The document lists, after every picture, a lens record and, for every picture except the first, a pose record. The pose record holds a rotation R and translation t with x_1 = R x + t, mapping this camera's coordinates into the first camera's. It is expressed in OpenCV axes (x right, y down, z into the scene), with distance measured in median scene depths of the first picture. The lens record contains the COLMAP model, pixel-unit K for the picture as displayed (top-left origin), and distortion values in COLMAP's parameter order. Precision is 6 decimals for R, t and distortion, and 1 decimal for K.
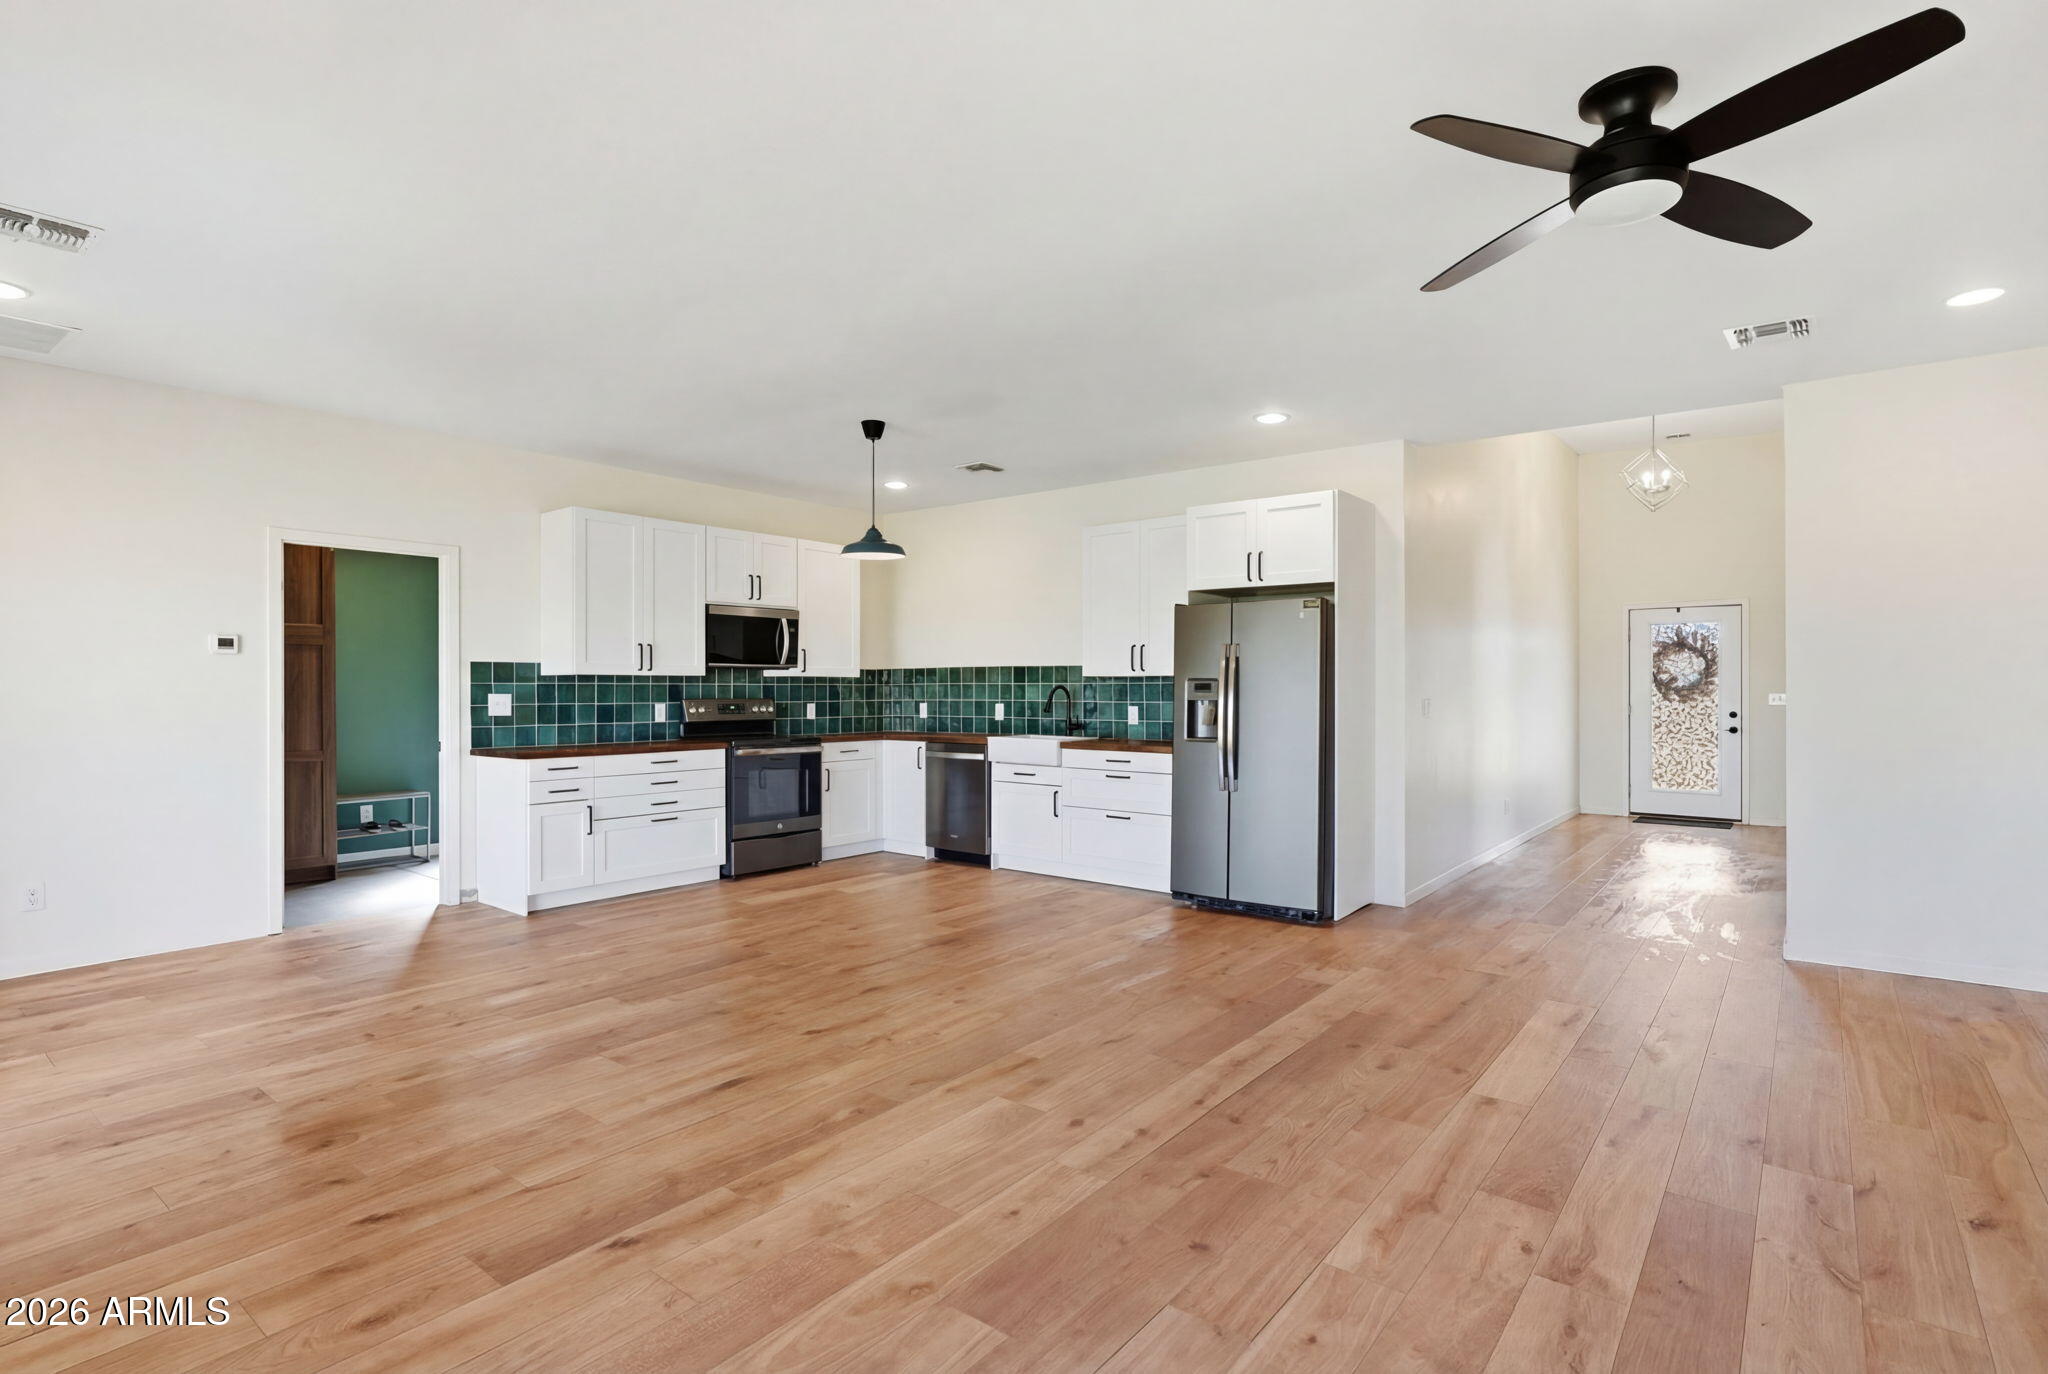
lens RADIAL K [[904.4, 0, 1024.0], [0, 904.4, 687.0], [0, 0, 1]] dist [-0.005854, 0.001262]
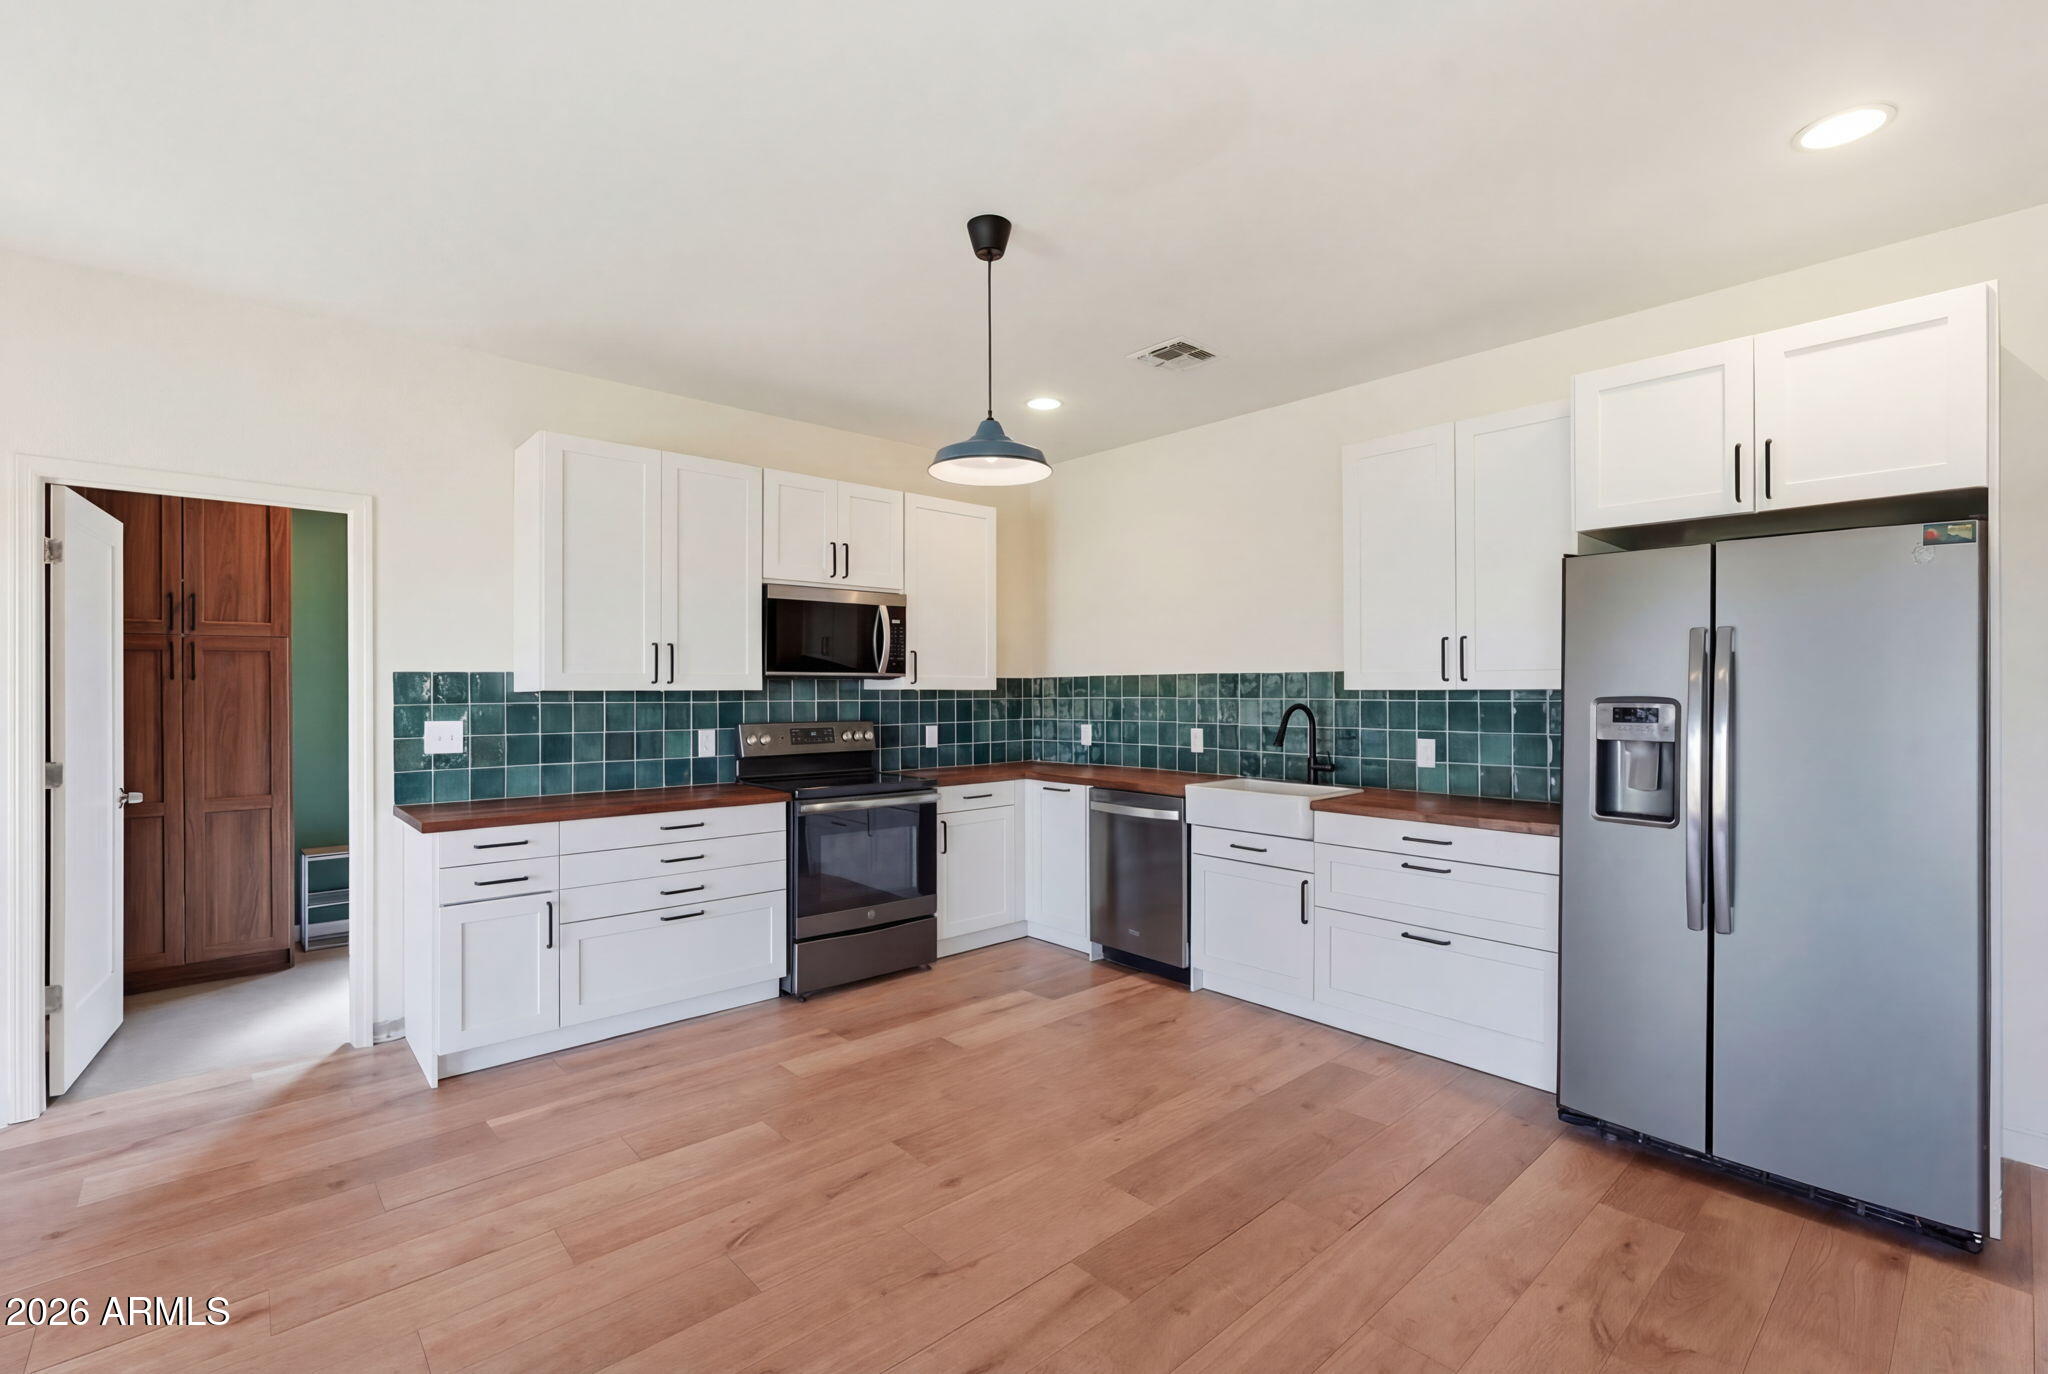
lens RADIAL K [[904.4, 0, 1024.0], [0, 904.4, 687.0], [0, 0, 1]] dist [-0.005854, 0.001262]
pose [[0.983688, -0.002558, -0.179867, -0.037903], [0.001529, 0.999982, -0.005864, -0.010235], [0.179878, 0.005493, 0.983674, 0.356701]]
